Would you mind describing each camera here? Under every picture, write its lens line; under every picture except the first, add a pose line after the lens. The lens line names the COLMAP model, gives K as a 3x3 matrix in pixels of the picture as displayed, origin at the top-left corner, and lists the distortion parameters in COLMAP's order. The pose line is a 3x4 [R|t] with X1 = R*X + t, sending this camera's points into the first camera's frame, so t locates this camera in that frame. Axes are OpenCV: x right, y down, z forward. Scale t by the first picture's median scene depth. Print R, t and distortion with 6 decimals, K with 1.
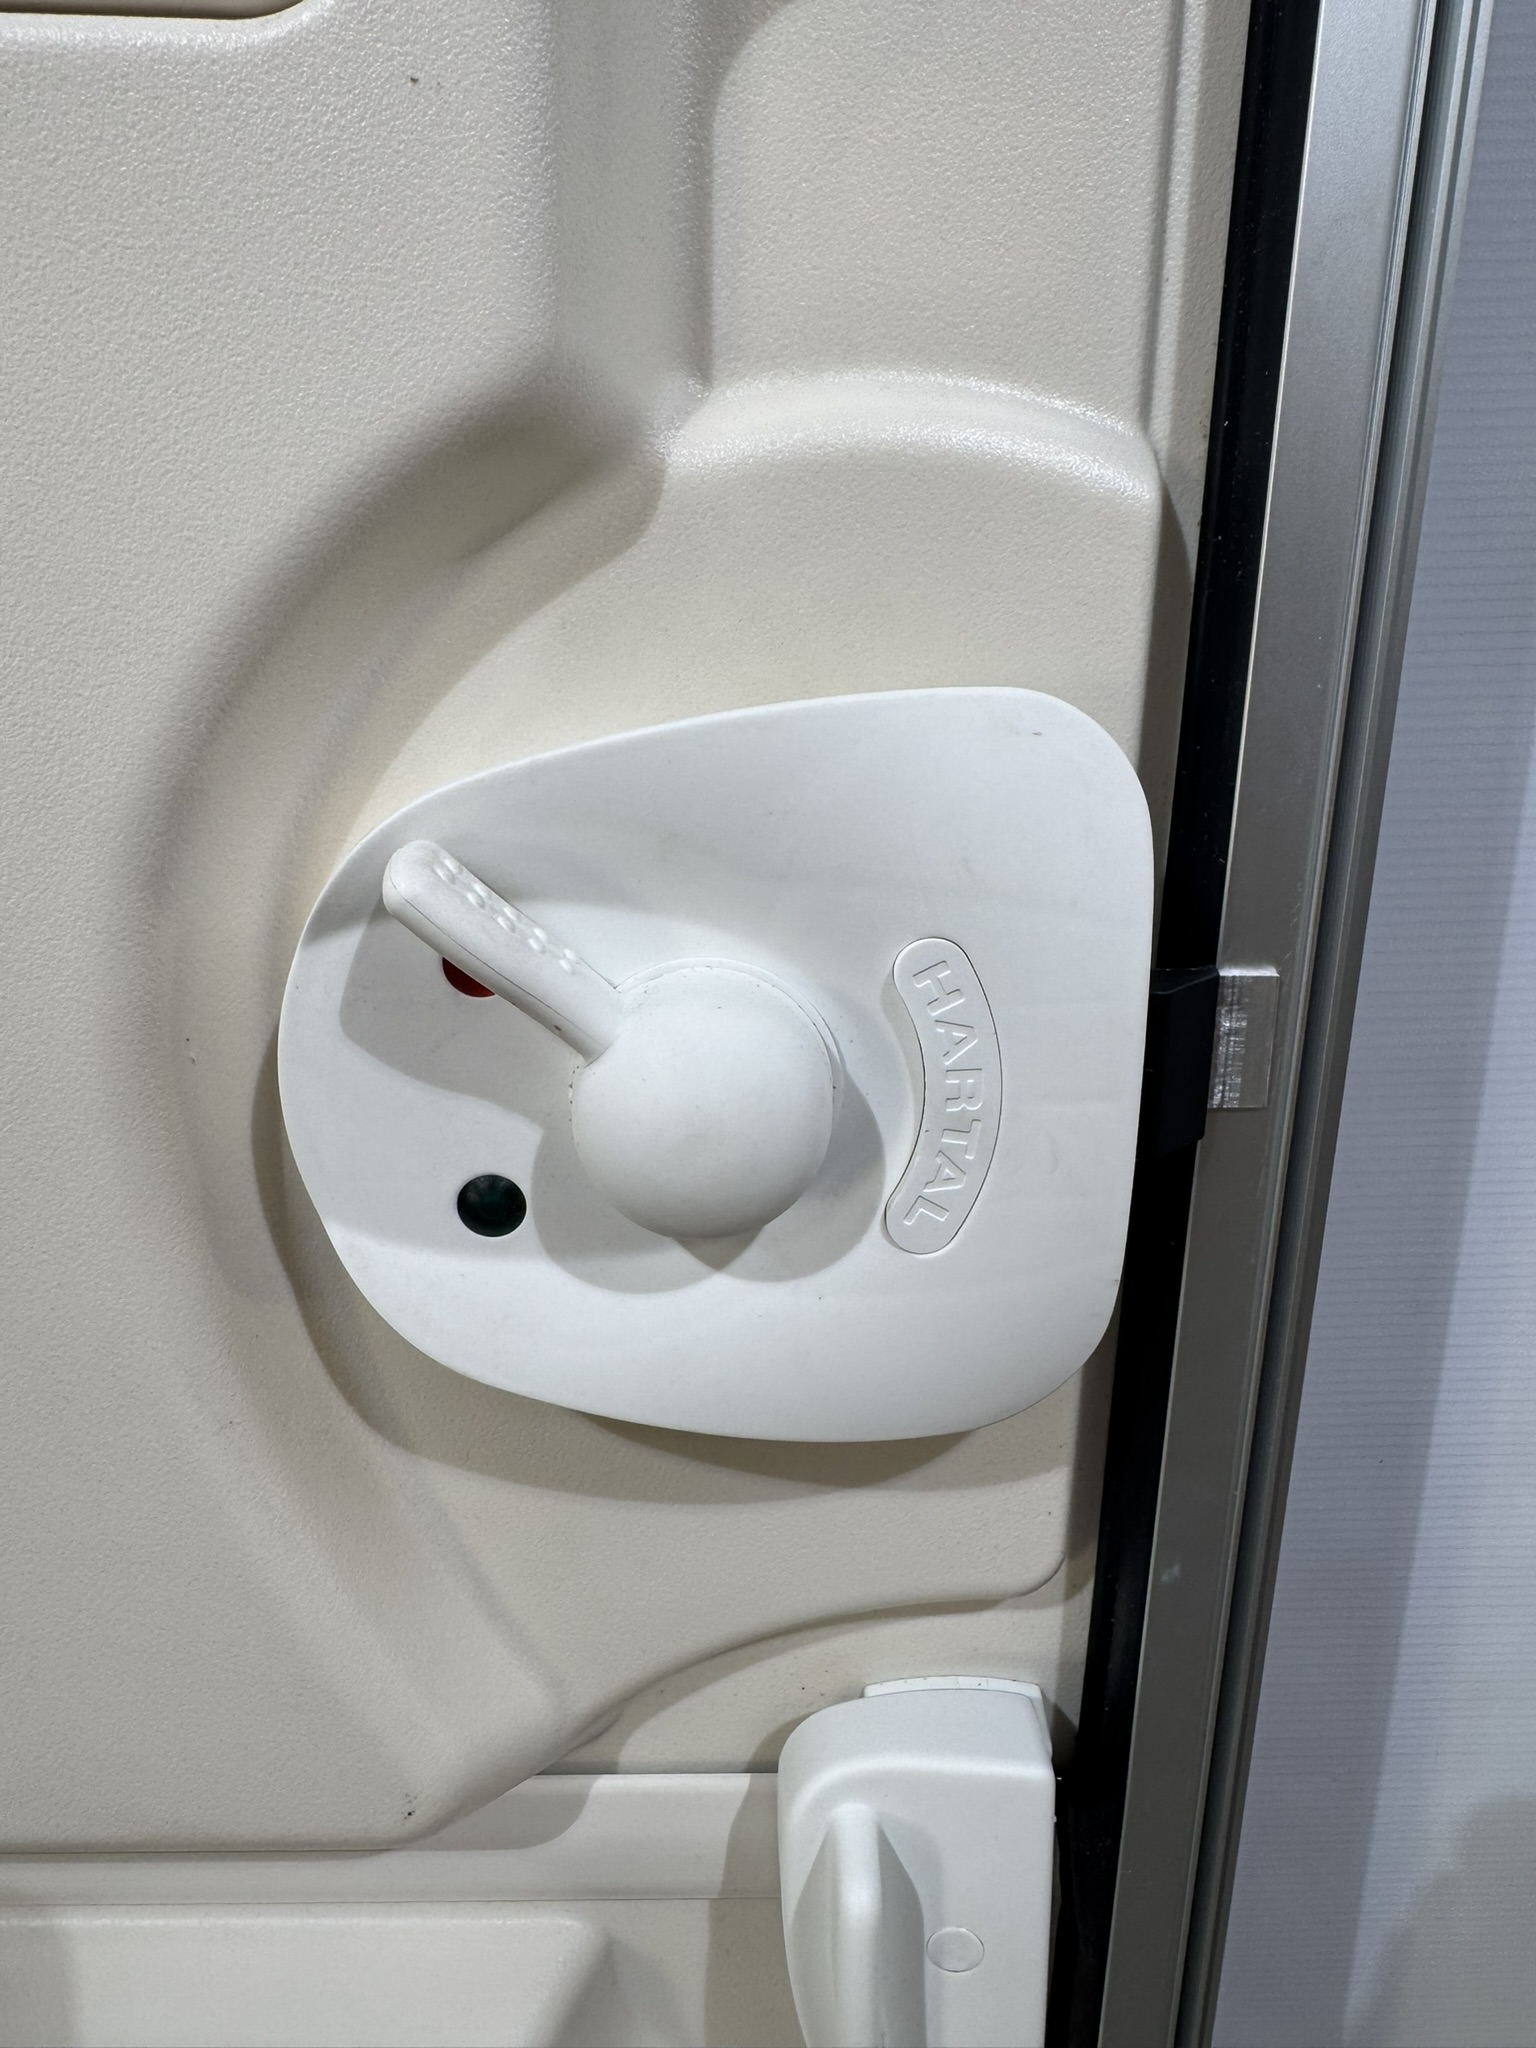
lens RADIAL K [[1475.1, 0, 773.5], [0, 1475.1, 930.0], [0, 0, 1]] dist [0.011378, 0.003957]
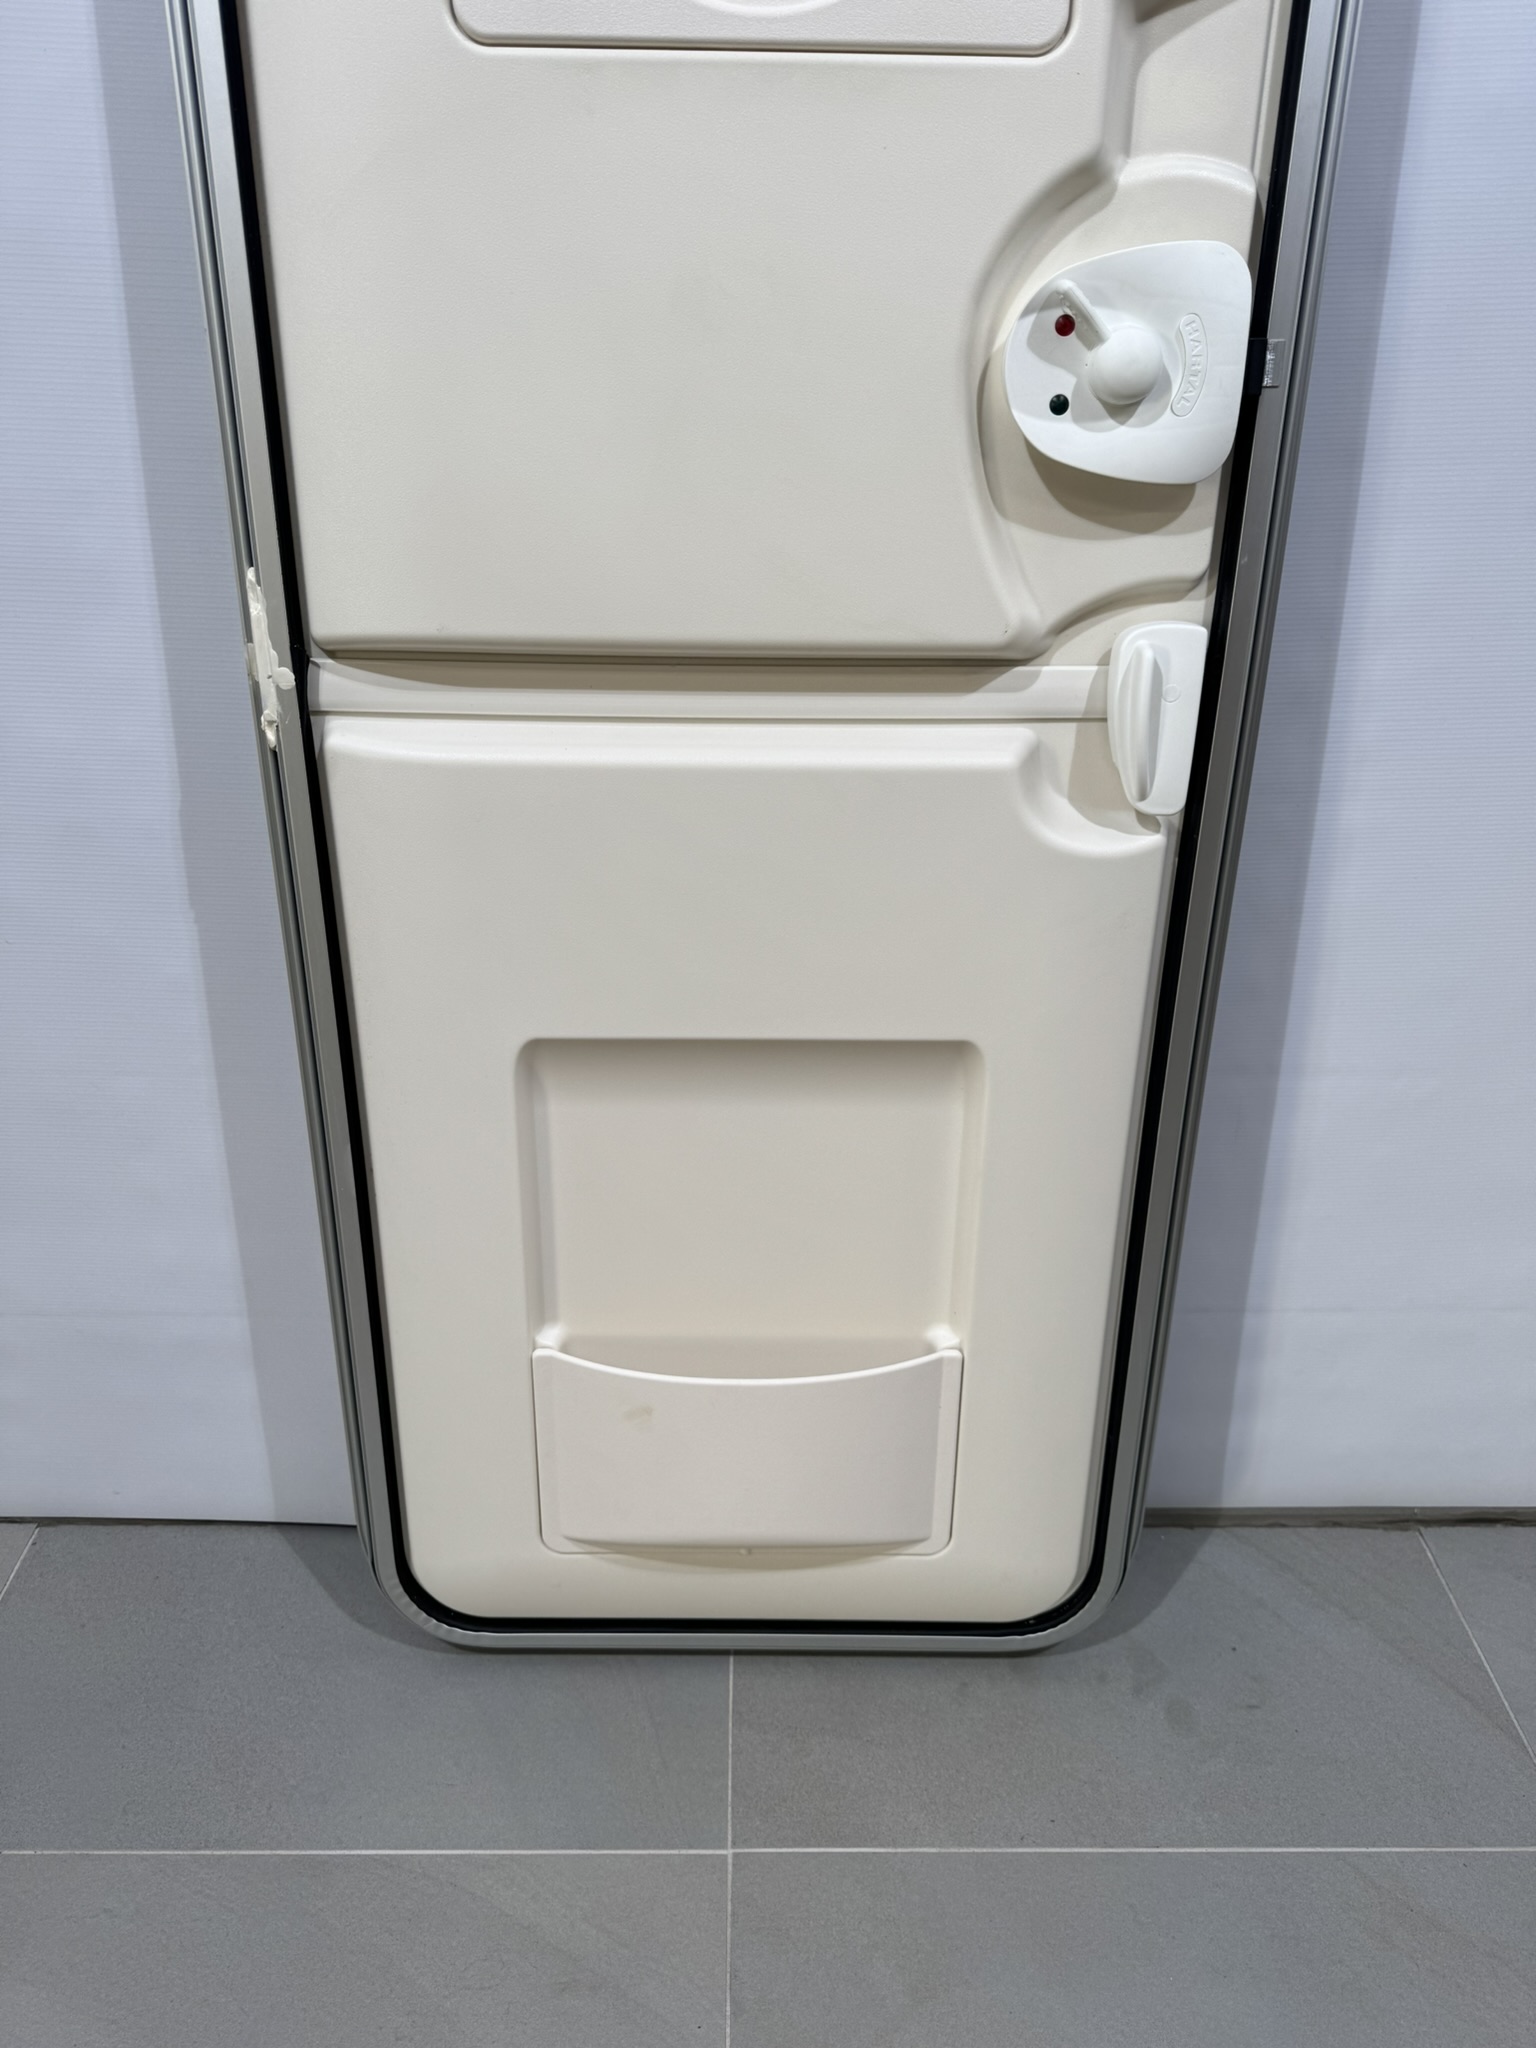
lens RADIAL K [[1476.1, 0, 768.0], [0, 1476.1, 1024.0], [0, 0, 1]] dist [-0.002434, -0.002032]
pose [[0.999909, 0.000646, -0.013497, -0.828967], [0.001006, 0.992530, 0.121993, 1.210697], [0.013475, -0.121996, 0.992439, -2.666331]]
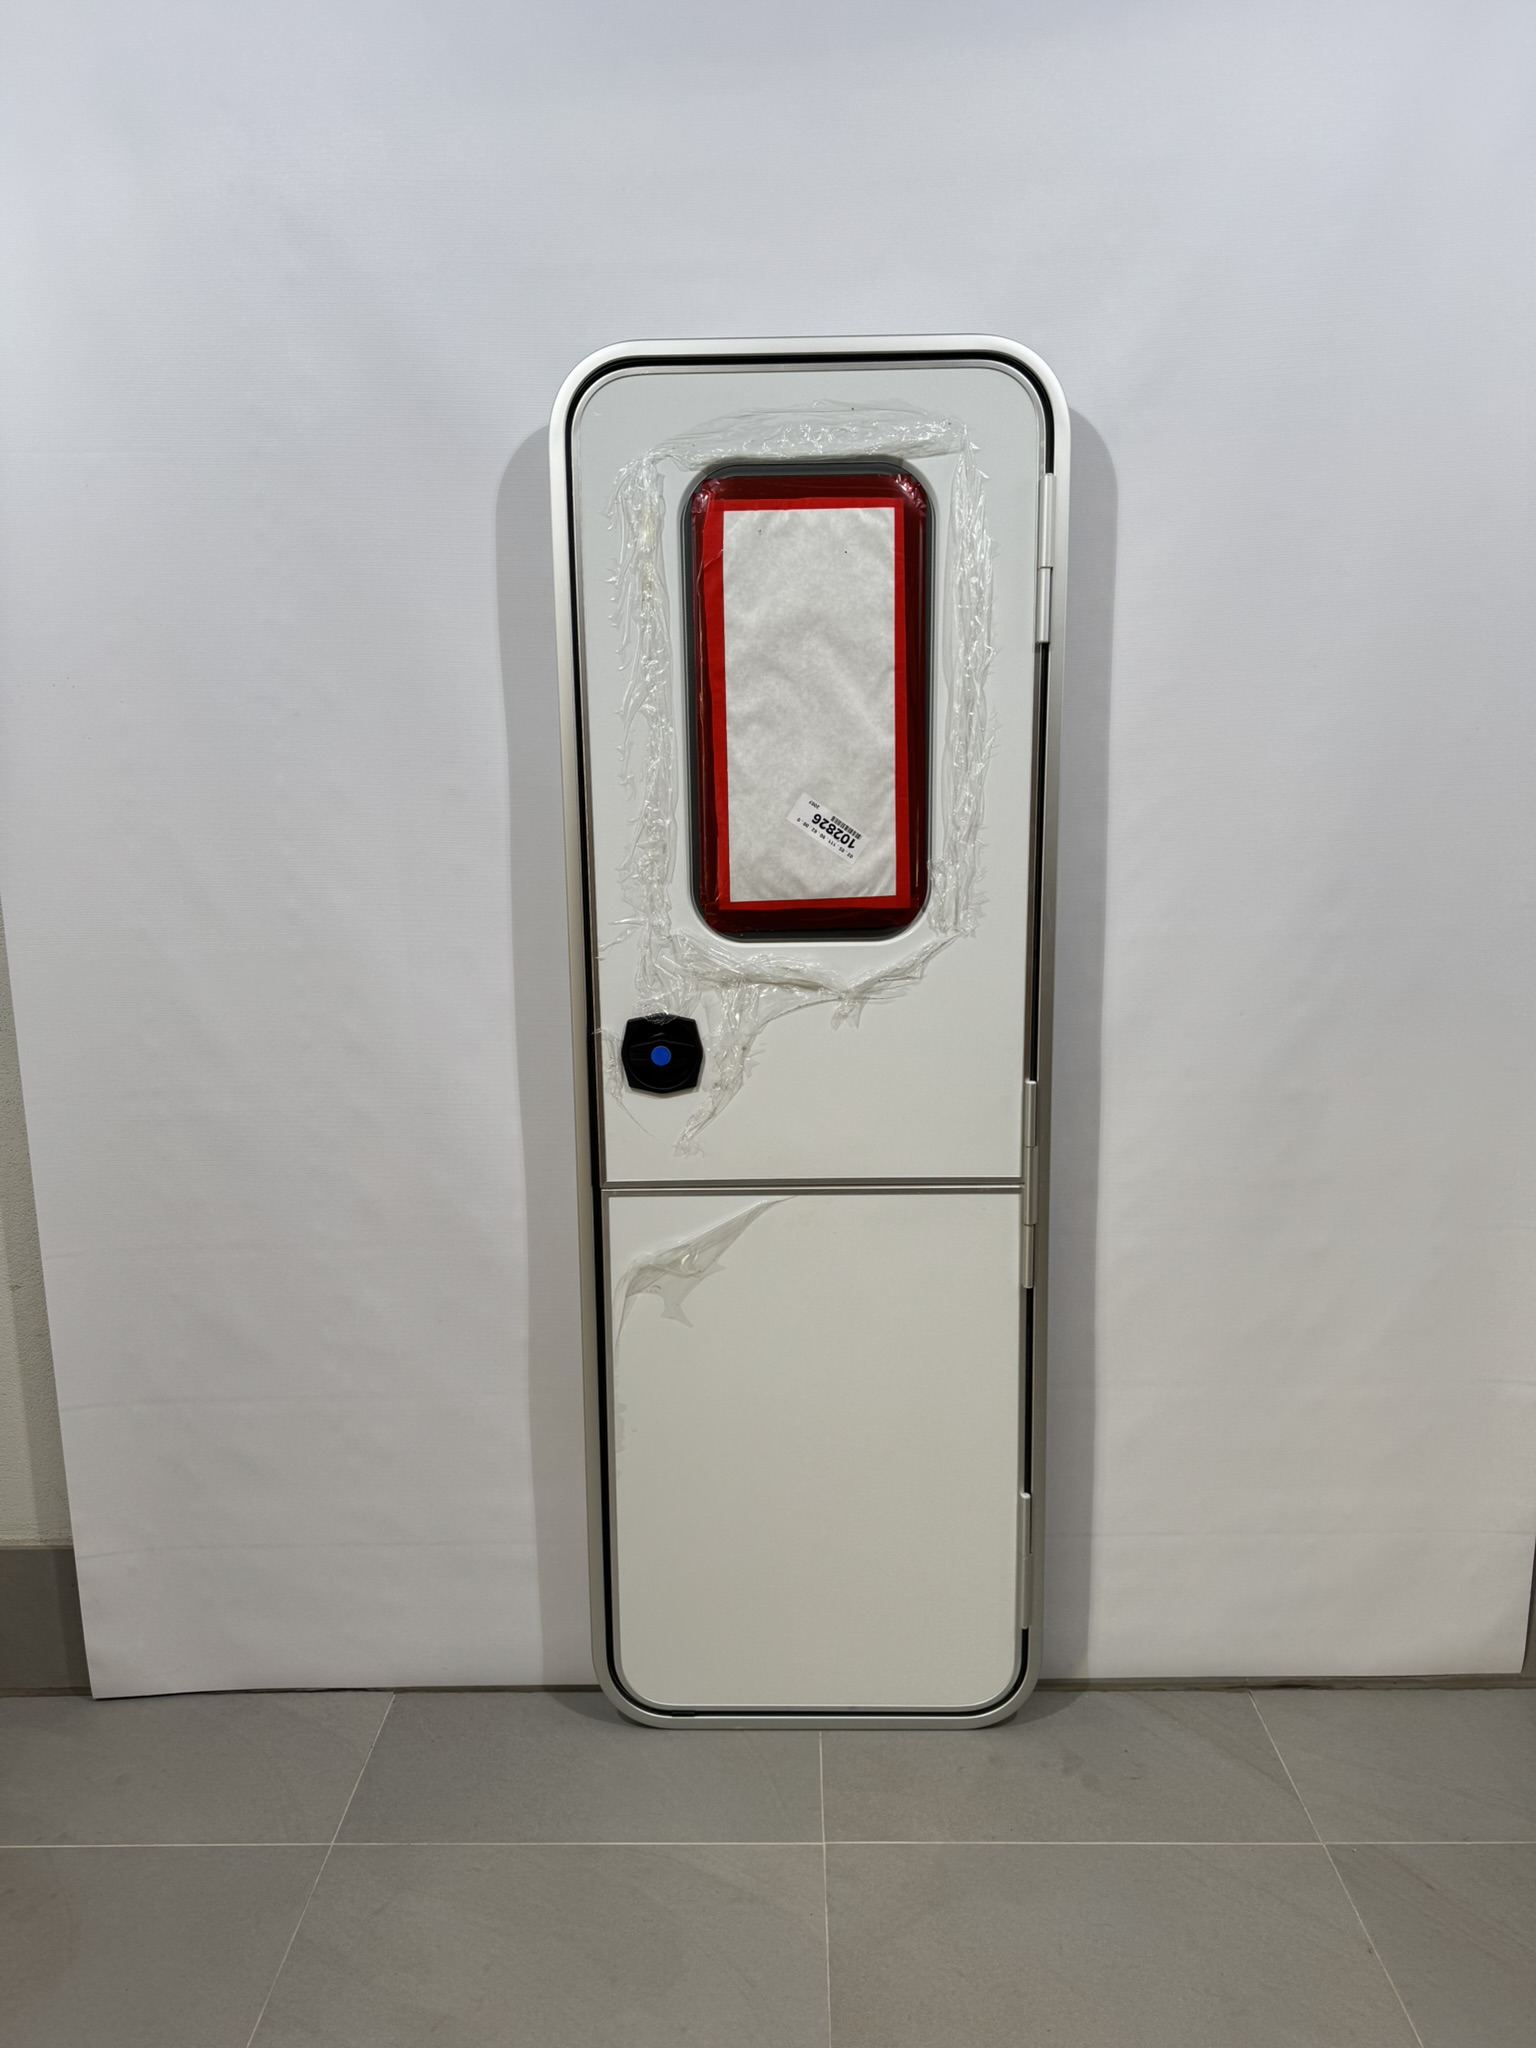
lens RADIAL K [[1420.4, 0, 768.0], [0, 1420.4, 1024.0], [0, 0, 1]] dist [0.069802, -0.097231]
pose [[0.998562, -0.026980, -0.046325, -0.831202], [0.017565, 0.981086, -0.192772, 1.472801], [0.050650, 0.191681, 0.980149, -6.934596]]
